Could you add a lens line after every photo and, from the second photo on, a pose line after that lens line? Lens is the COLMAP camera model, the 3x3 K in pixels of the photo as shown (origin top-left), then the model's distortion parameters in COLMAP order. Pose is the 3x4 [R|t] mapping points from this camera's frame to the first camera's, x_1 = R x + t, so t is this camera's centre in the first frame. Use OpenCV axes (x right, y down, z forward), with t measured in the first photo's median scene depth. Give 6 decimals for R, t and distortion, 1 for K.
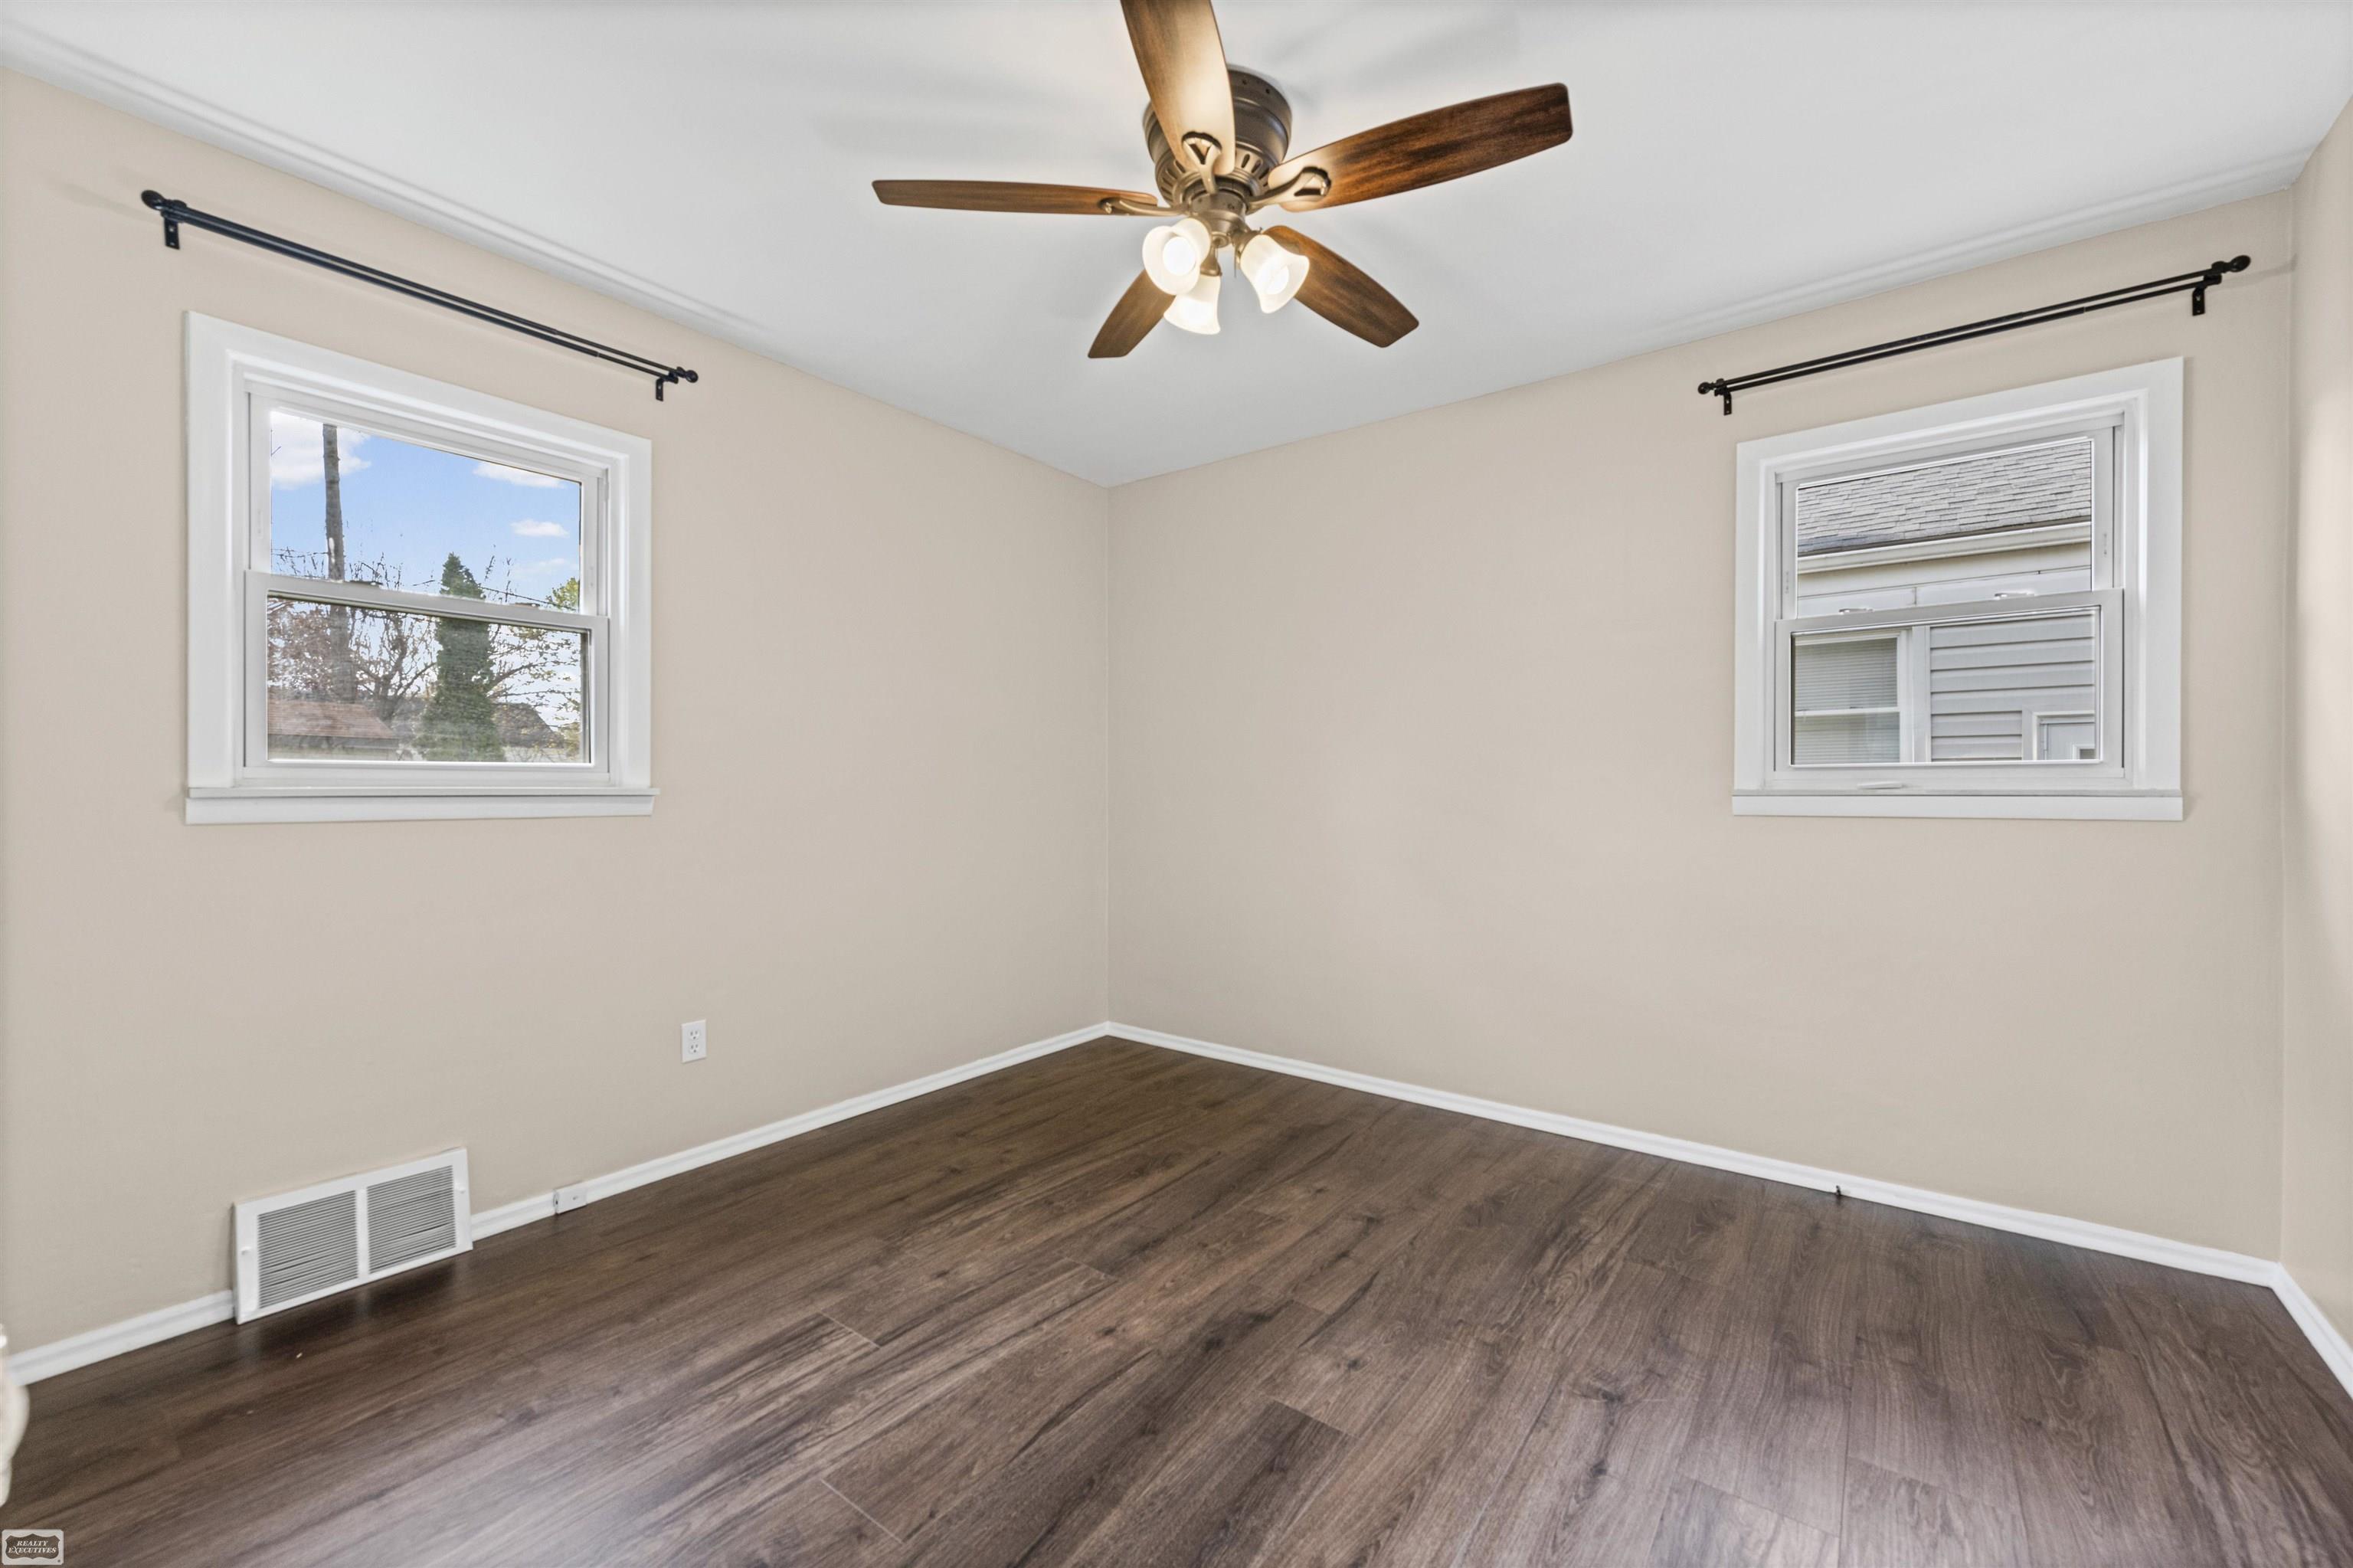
lens RADIAL K [[932.7, 0, 1189.7], [0, 932.7, 778.7], [0, 0, 1]] dist [0.009628, -0.000123]
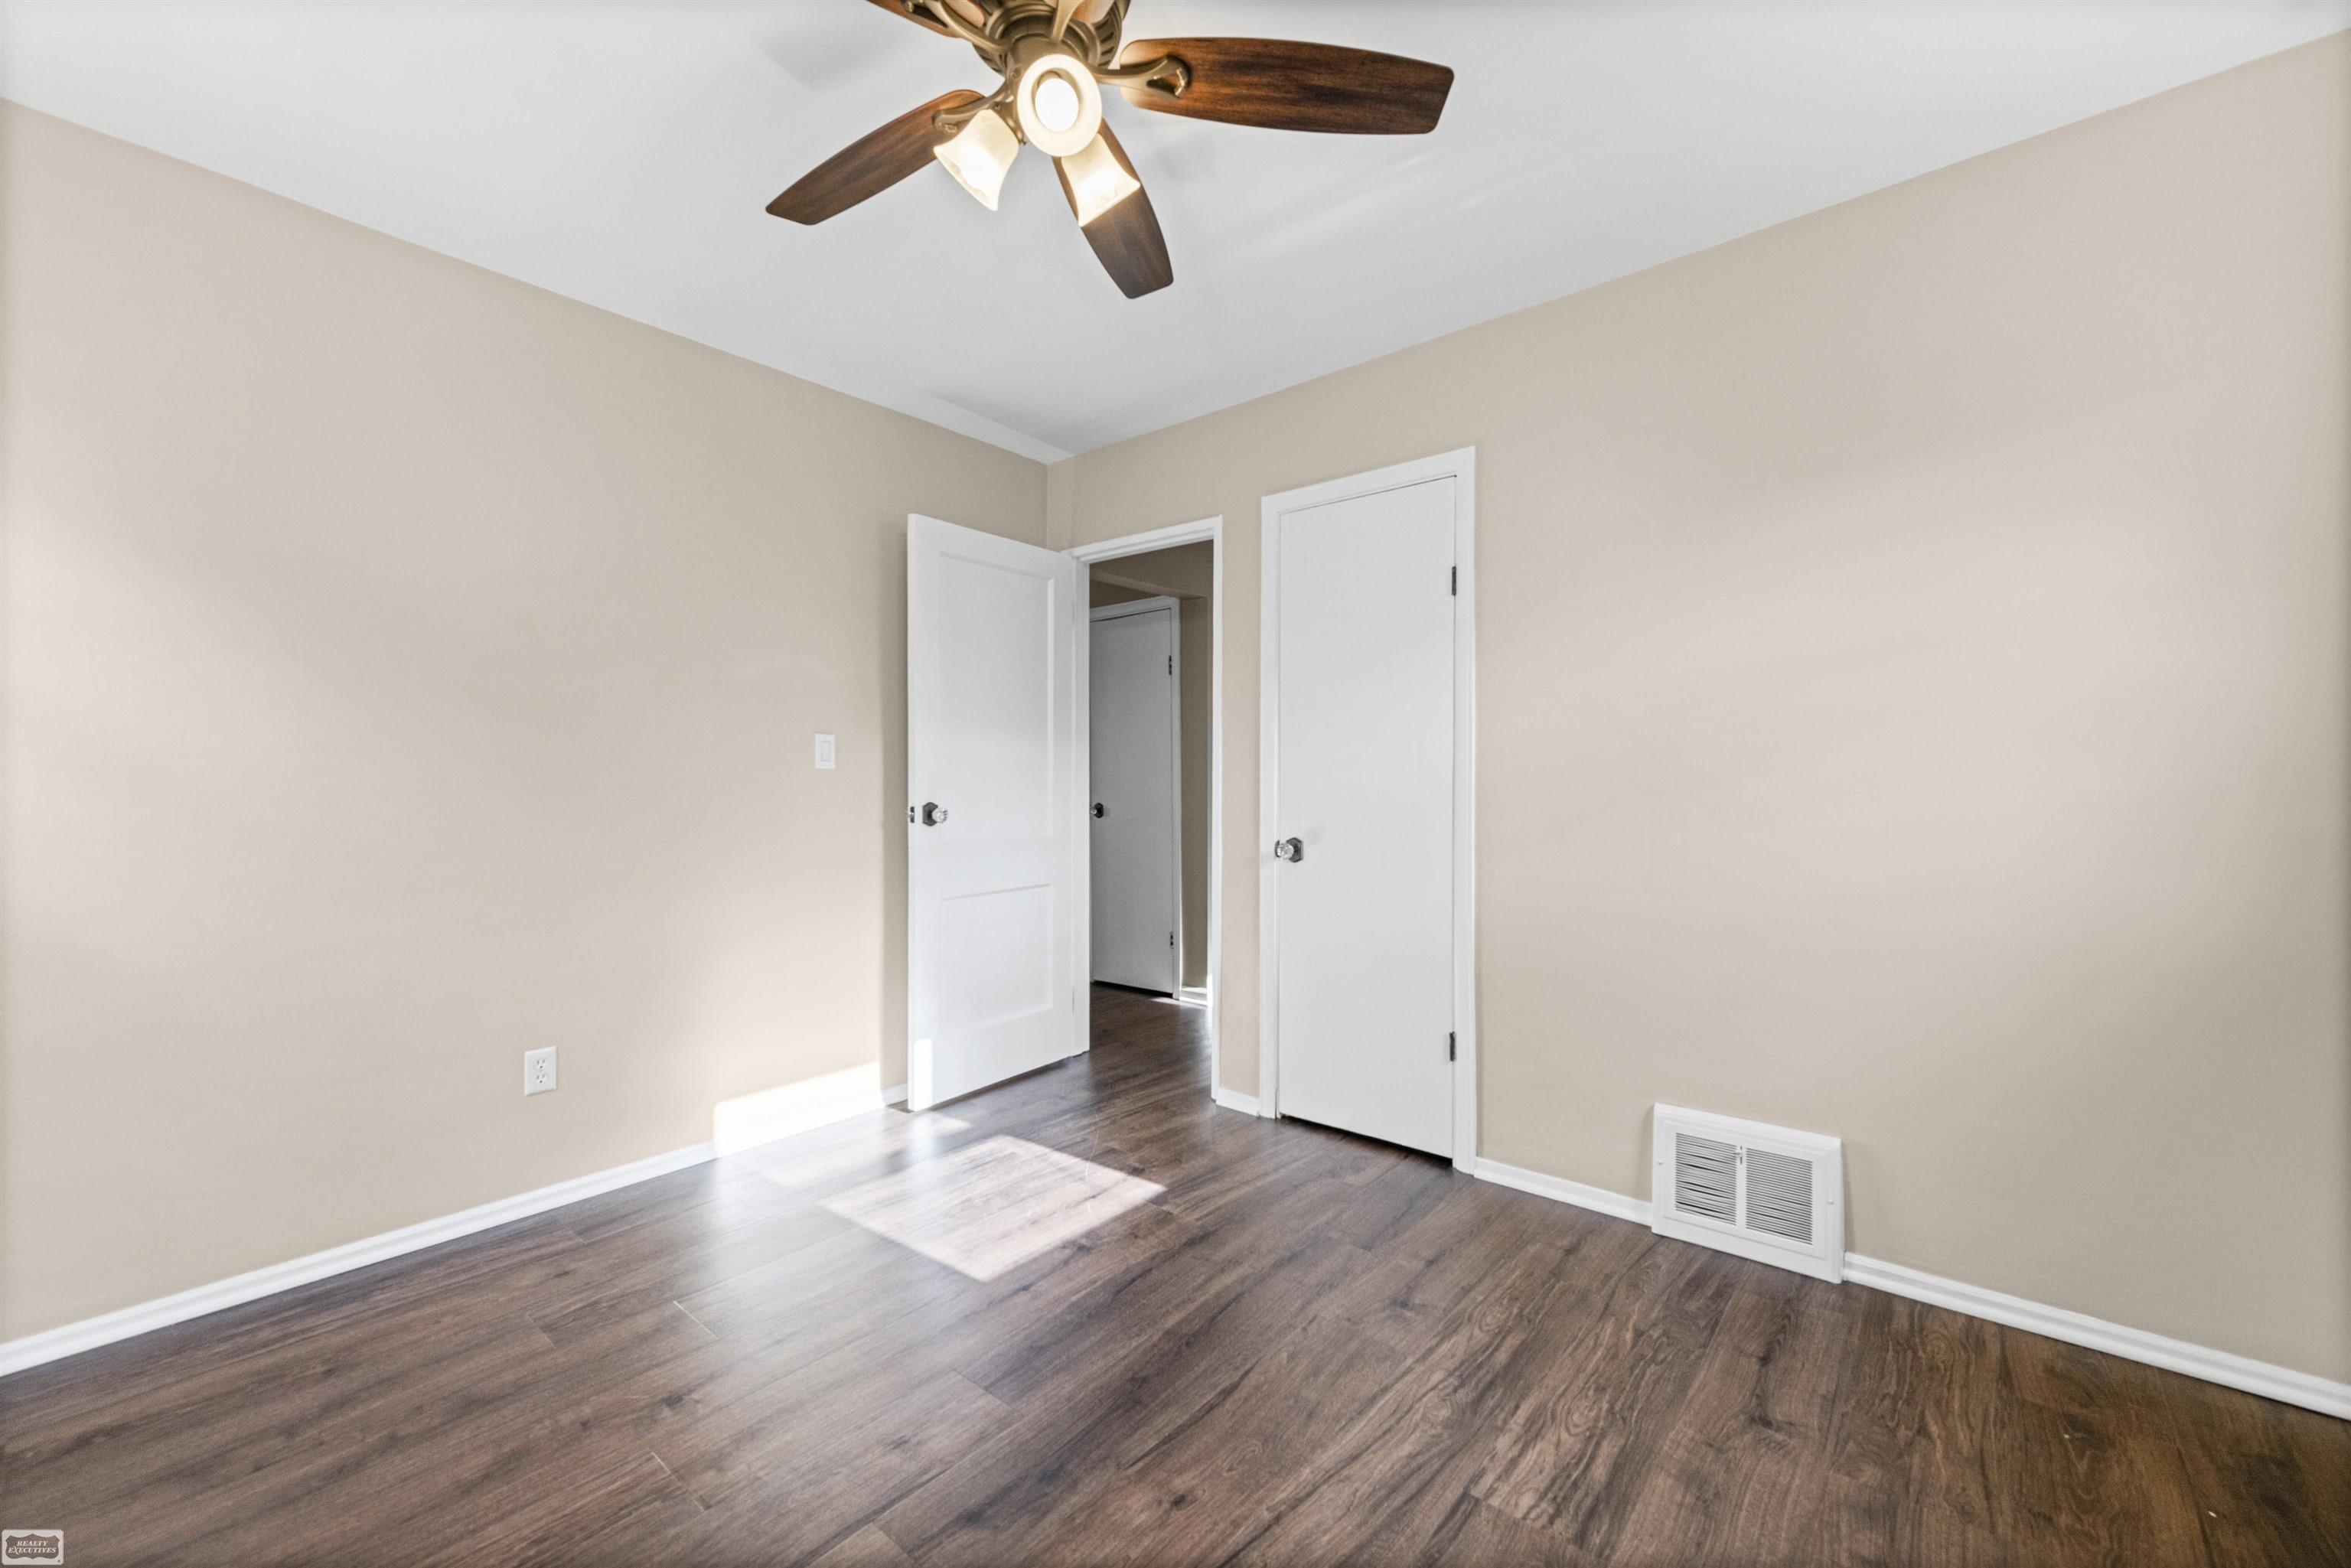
lens RADIAL K [[931.8, 0, 1188.7], [0, 931.8, 778.7], [0, 0, 1]] dist [0.009628, -0.000123]
pose [[-0.998812, 0.002050, 0.048687, -0.144356], [0.001506, 0.999936, -0.011215, 0.009602], [-0.048707, -0.011128, -0.998751, 1.929898]]
